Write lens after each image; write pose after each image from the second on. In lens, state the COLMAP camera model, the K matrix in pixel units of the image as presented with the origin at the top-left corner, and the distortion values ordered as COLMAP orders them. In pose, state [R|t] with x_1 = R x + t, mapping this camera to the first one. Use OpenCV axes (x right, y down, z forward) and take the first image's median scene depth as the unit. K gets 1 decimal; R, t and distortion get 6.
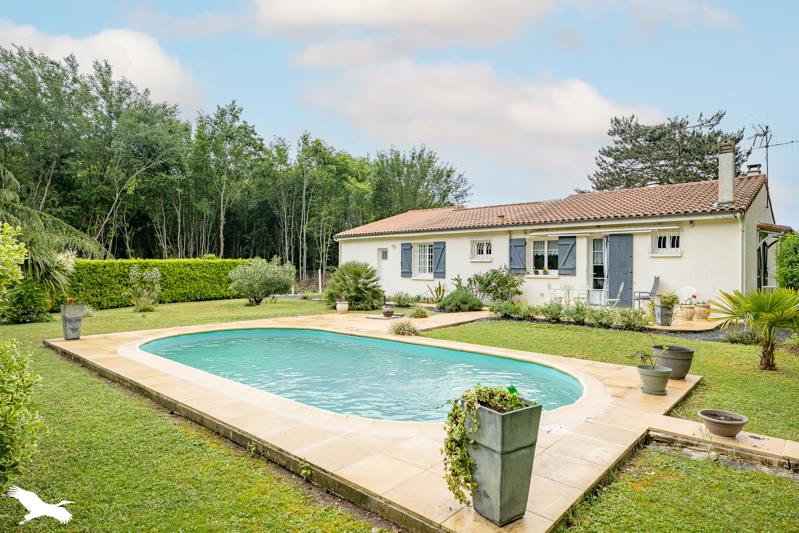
lens RADIAL K [[461.0, 0, 398.9], [0, 461.0, 265.0], [0, 0, 1]] dist [-0.004010, -0.000092]
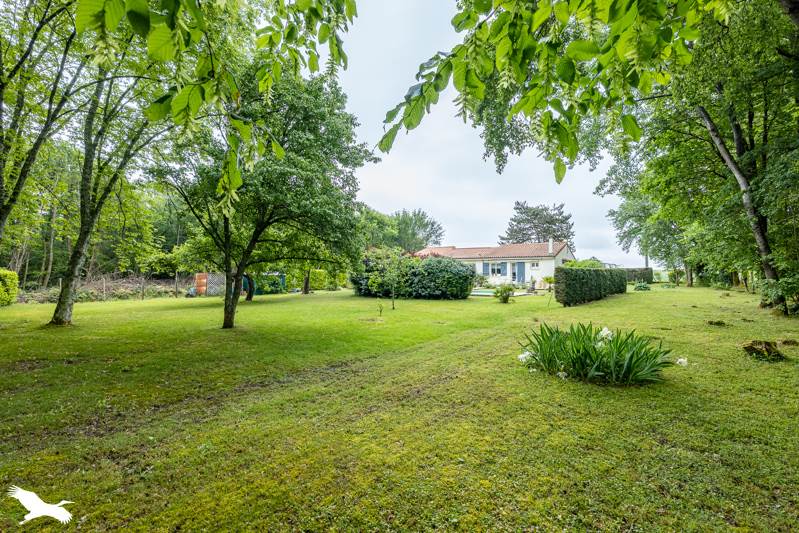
lens RADIAL K [[377.2, 0, 400.1], [0, 377.2, 269.7], [0, 0, 1]] dist [-0.001568, -0.000477]
pose [[0.989037, 0.005784, 0.147556, -0.607126], [-0.004240, 0.999933, -0.010772, 0.012621], [-0.147608, 0.010029, 0.988995, -1.209778]]
